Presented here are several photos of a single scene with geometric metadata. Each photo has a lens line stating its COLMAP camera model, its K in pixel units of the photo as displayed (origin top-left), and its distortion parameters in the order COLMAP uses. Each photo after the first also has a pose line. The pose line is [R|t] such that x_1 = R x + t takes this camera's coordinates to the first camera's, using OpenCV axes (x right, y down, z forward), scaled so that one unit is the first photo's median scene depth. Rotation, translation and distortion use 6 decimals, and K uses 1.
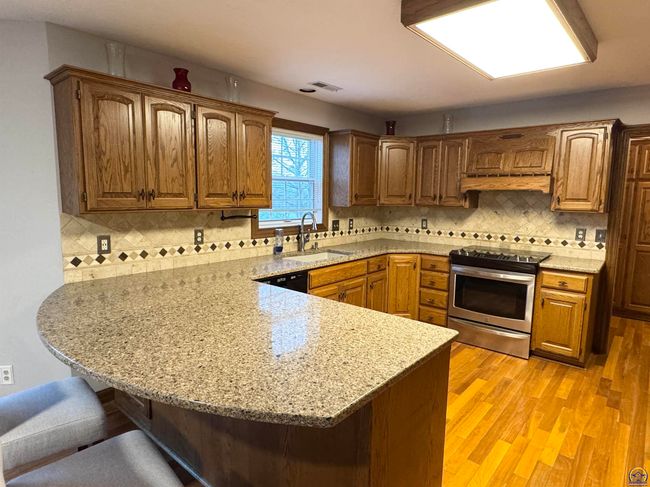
lens RADIAL K [[389.8, 0, 325.0], [0, 389.8, 243.4], [0, 0, 1]] dist [0.004537, 0.000423]
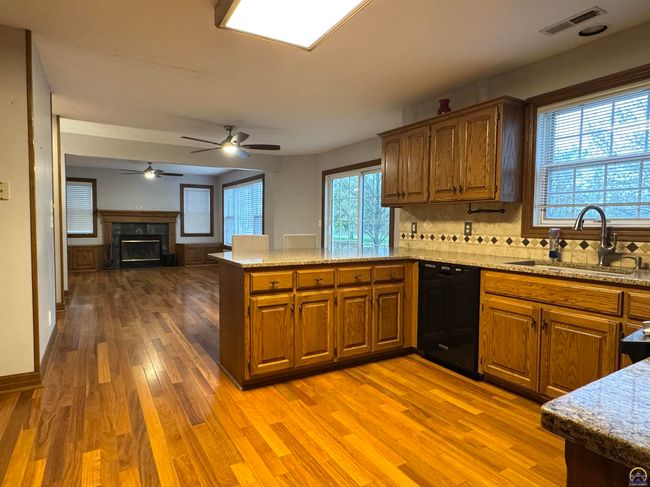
lens RADIAL K [[389.8, 0, 322.7], [0, 389.8, 242.0], [0, 0, 1]] dist [0.004537, 0.000423]
pose [[-0.330981, 0.028464, -0.943208, 0.927278], [-0.132141, 0.988298, 0.076194, -0.009851], [0.934340, 0.149855, -0.323346, 0.983094]]
